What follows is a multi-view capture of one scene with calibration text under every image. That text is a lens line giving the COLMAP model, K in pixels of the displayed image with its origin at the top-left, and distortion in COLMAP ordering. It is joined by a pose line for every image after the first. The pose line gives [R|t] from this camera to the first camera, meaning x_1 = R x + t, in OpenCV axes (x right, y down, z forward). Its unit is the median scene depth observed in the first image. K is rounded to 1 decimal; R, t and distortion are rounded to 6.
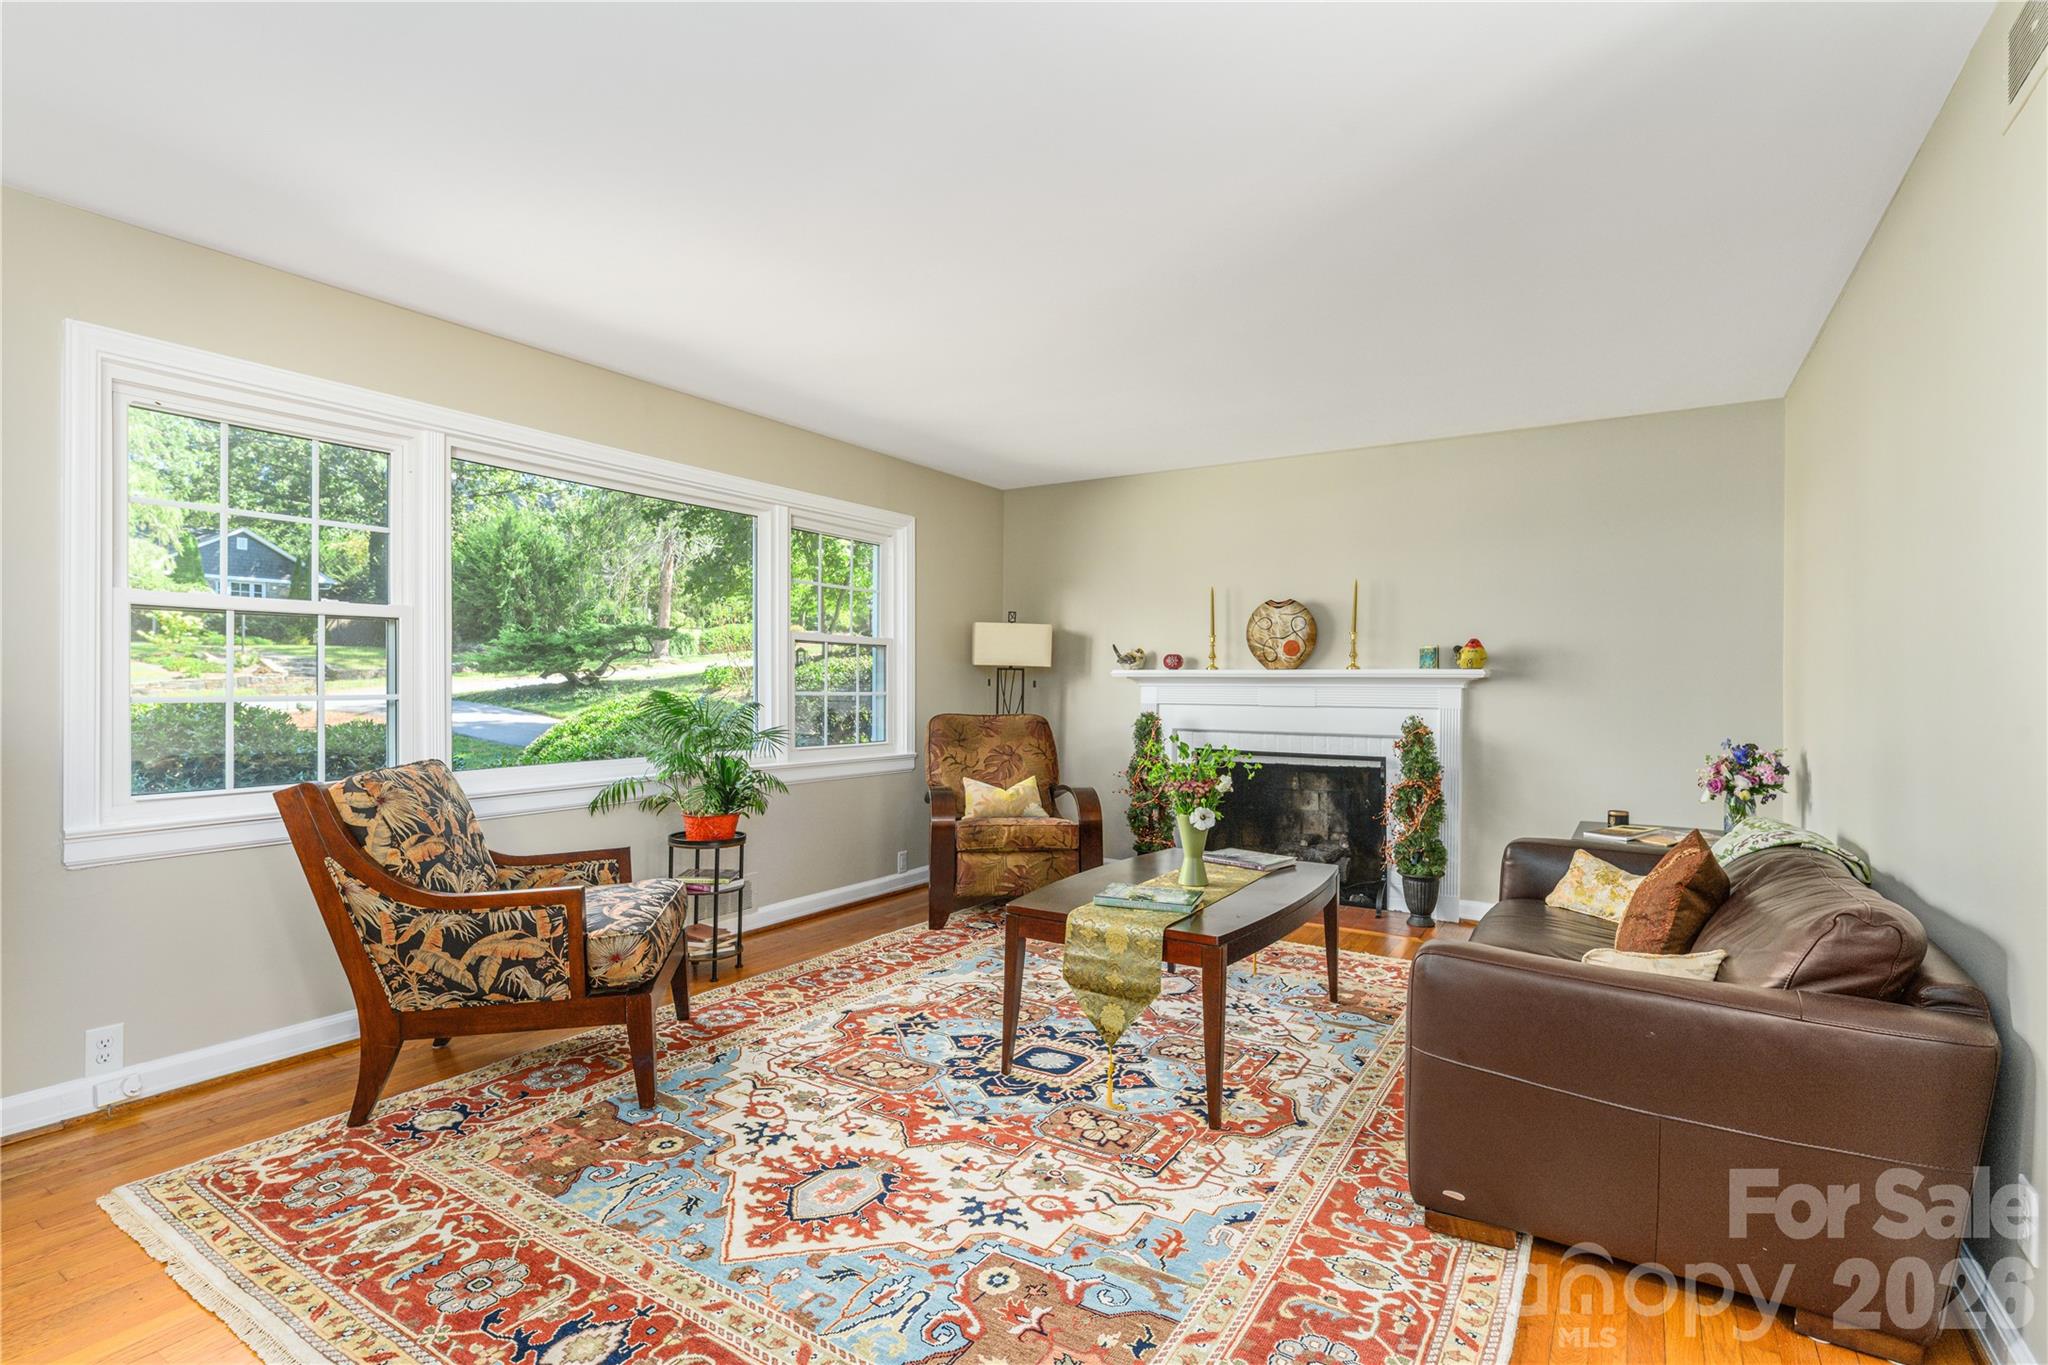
lens RADIAL K [[968.8, 0, 1029.8], [0, 968.8, 705.6], [0, 0, 1]] dist [0.000770, -0.000370]
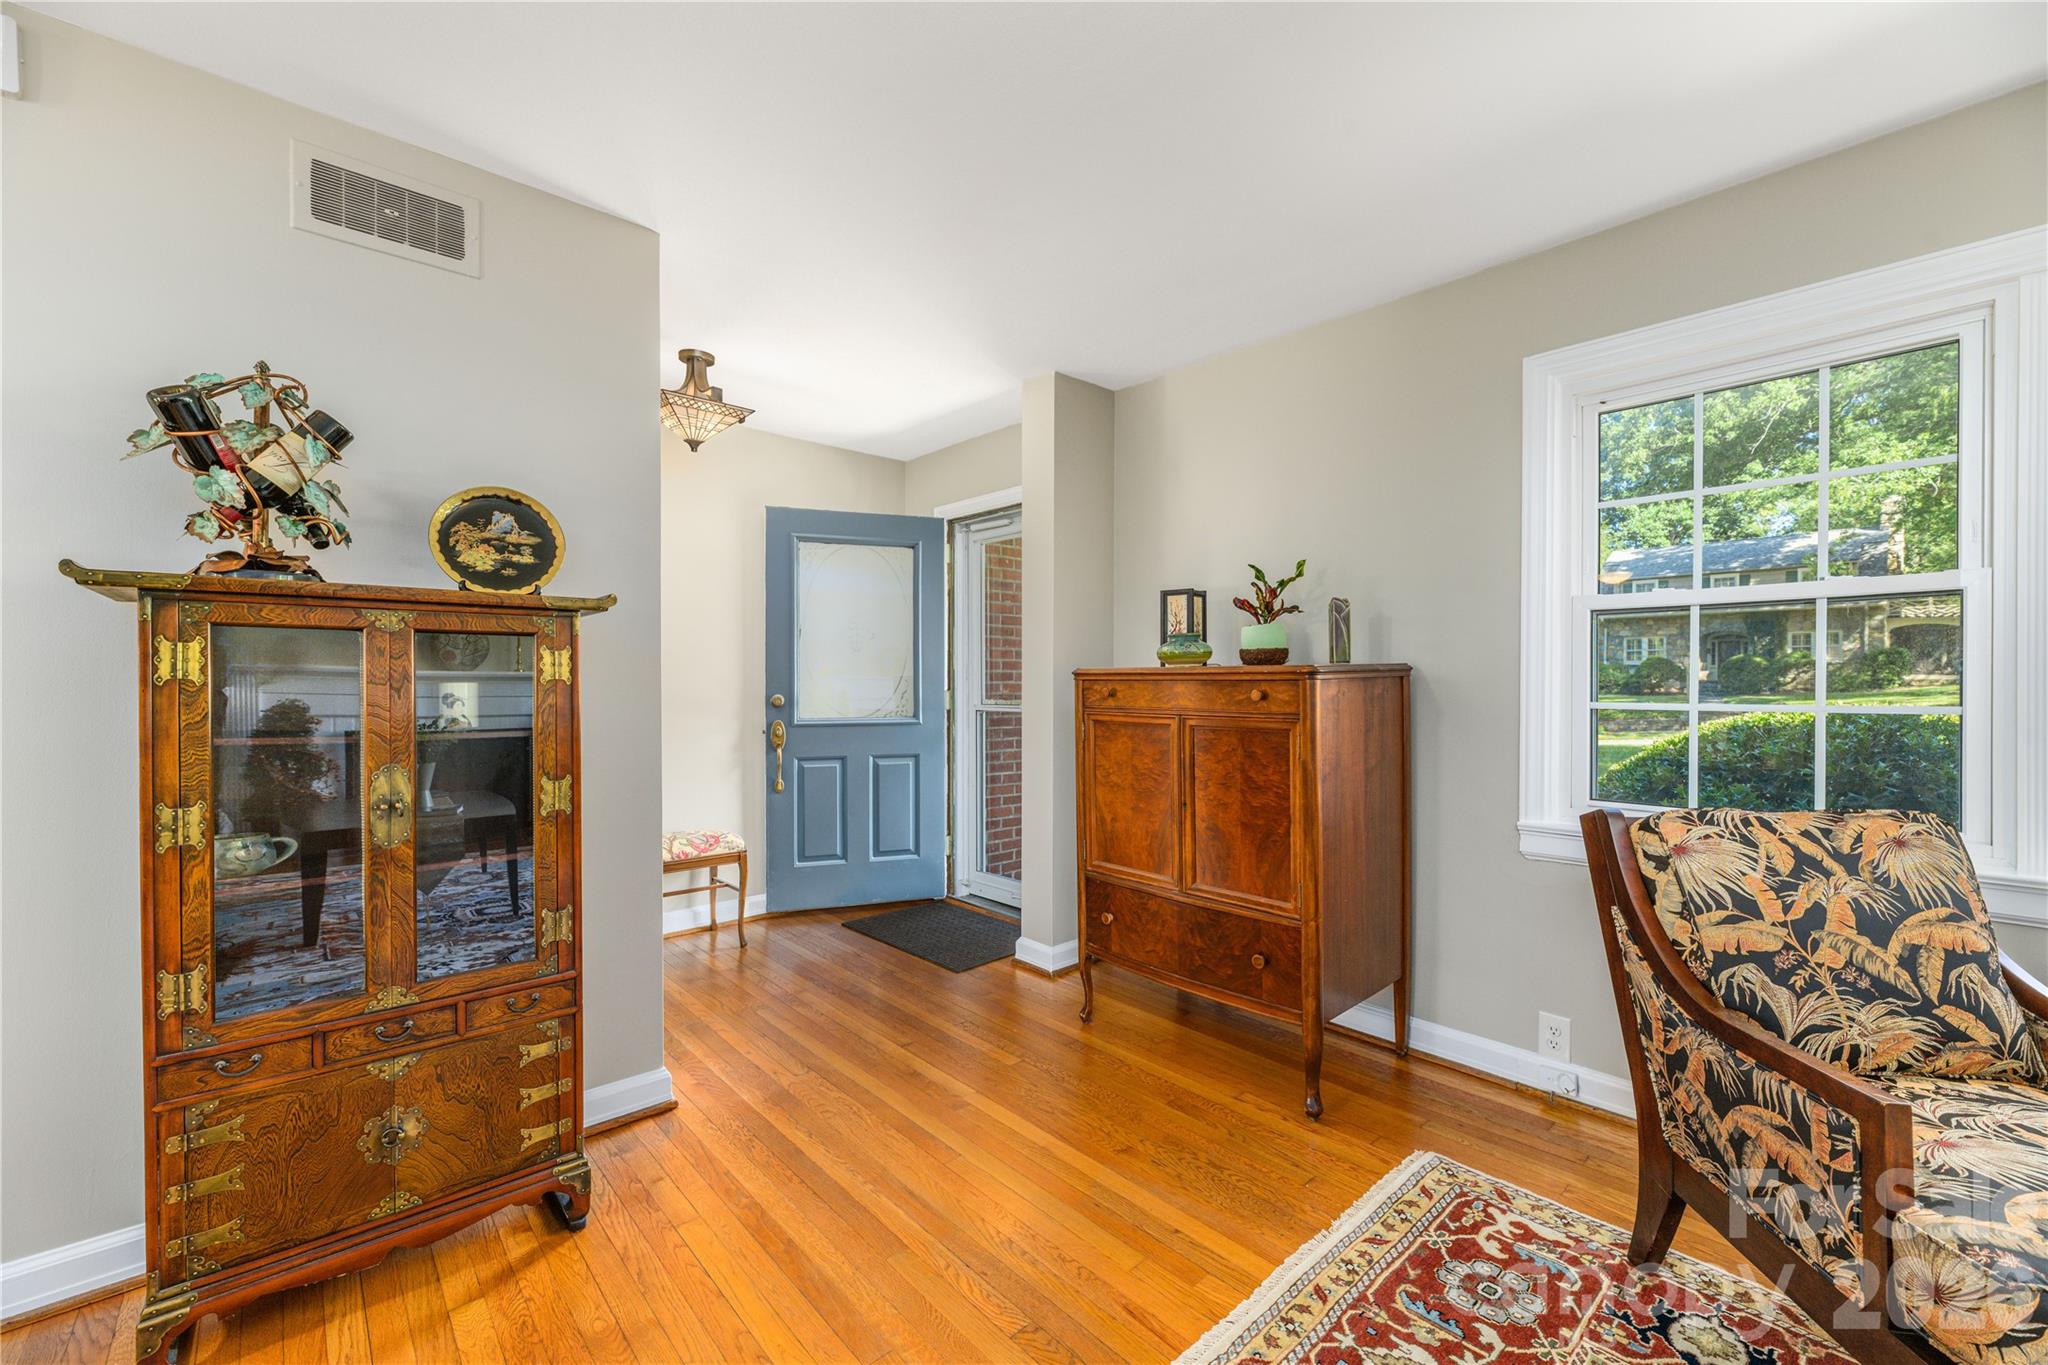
lens RADIAL K [[829.7, 0, 1024.0], [0, 829.7, 682.5], [0, 0, 1]] dist [0.000408, 0.000021]
pose [[-0.275147, -0.002576, -0.961399, 0.061946], [-0.019904, 0.999797, 0.003018, -0.018368], [0.961196, 0.019966, -0.275143, 0.602603]]
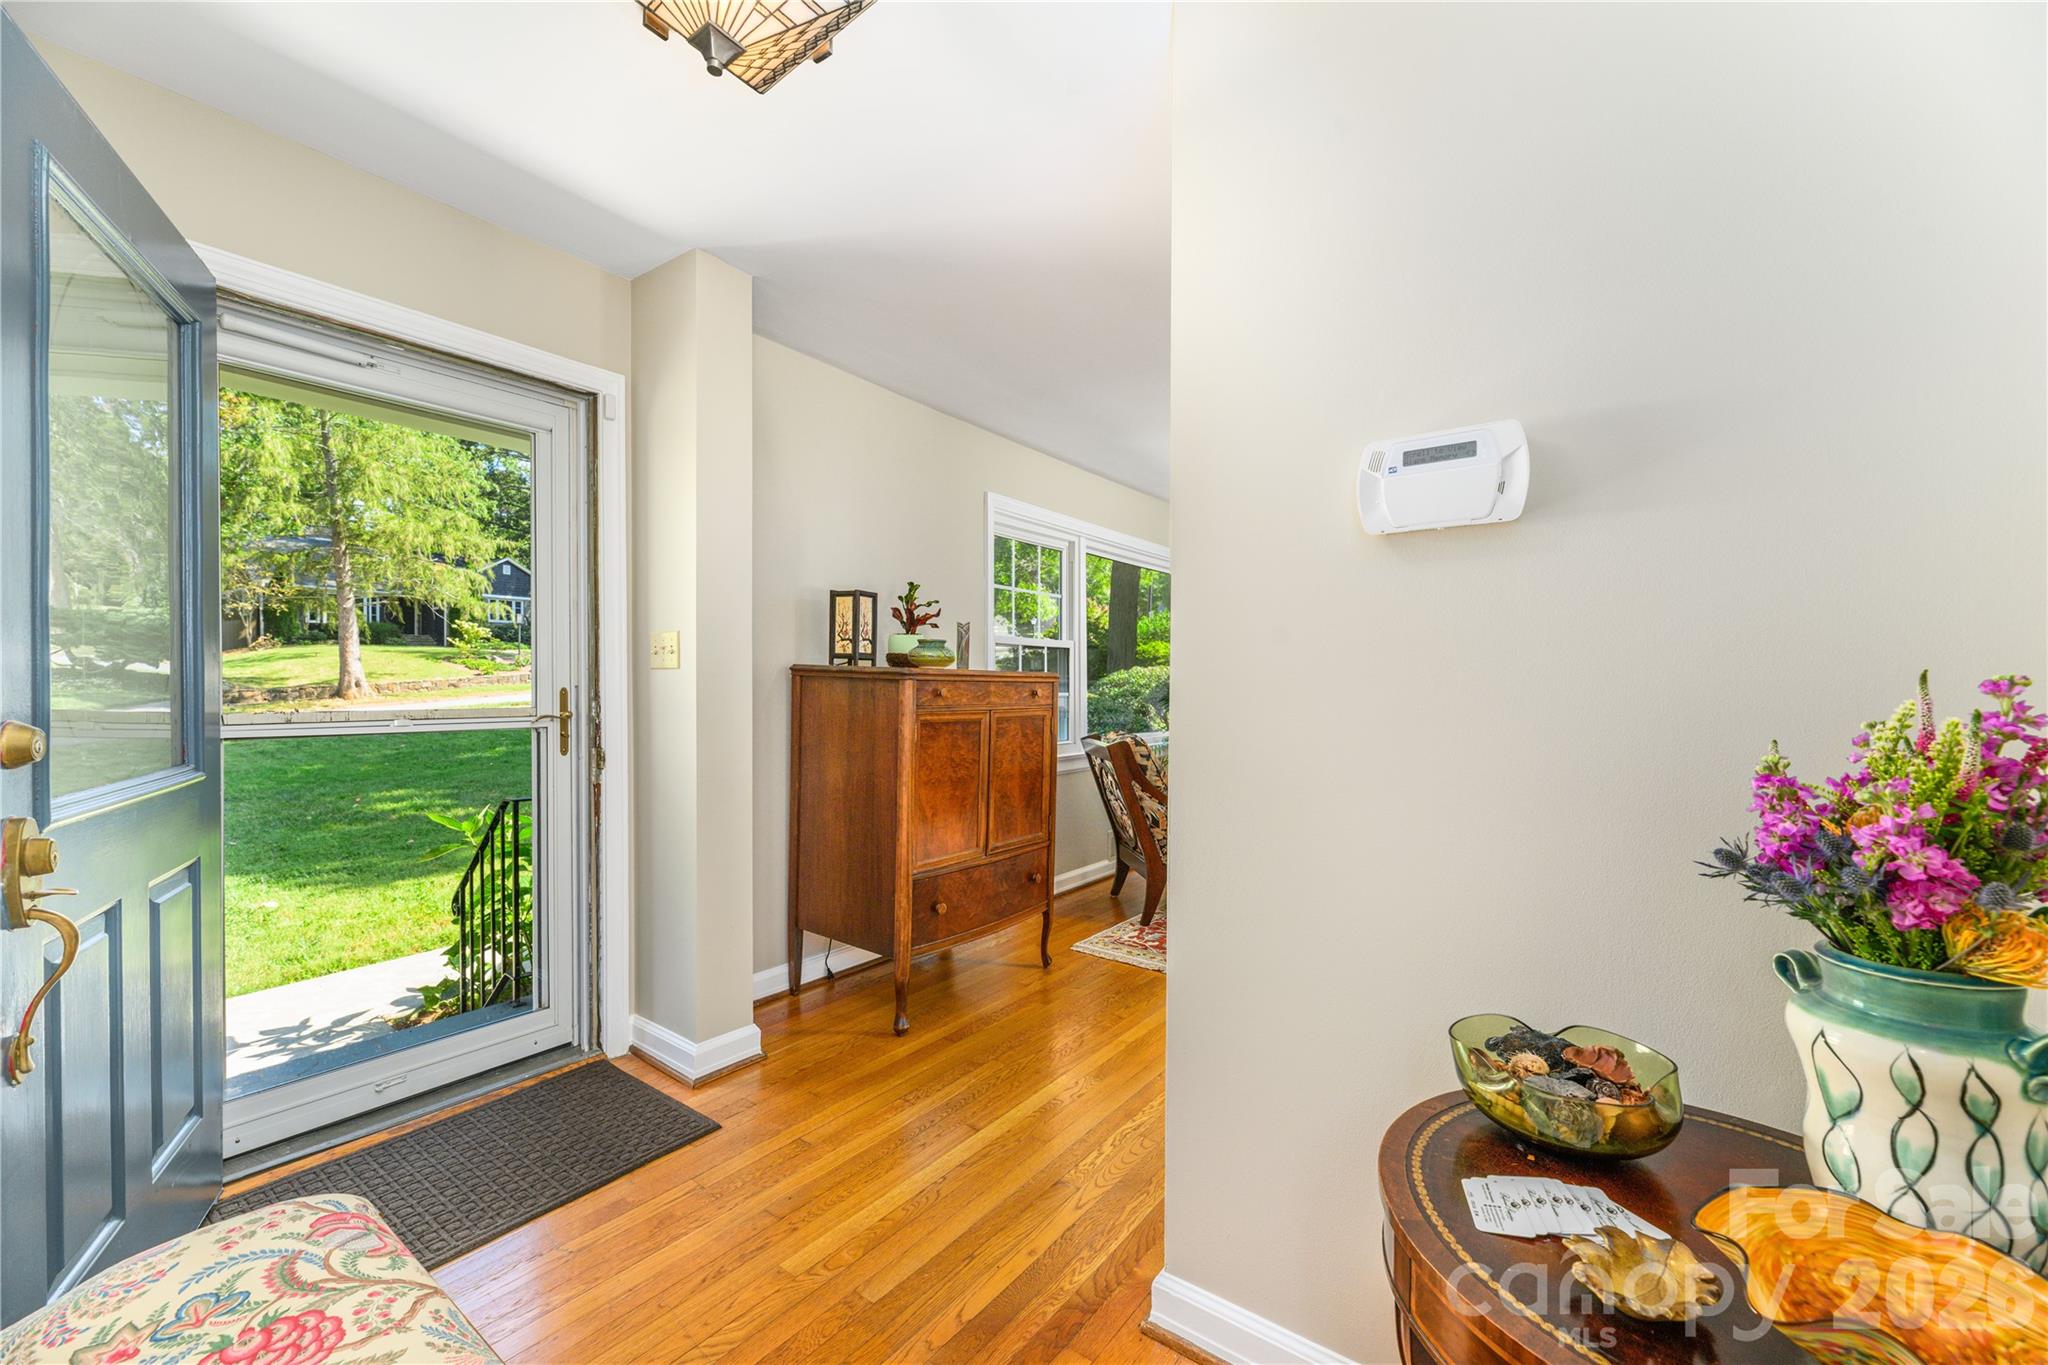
lens RADIAL K [[829.7, 0, 1024.0], [0, 829.7, 682.5], [0, 0, 1]] dist [0.000408, 0.000021]
pose [[0.995833, 0.002012, -0.091168, -0.669840], [-0.003762, 0.999812, -0.019026, -0.000256], [0.091113, 0.019290, 0.995654, -0.520064]]
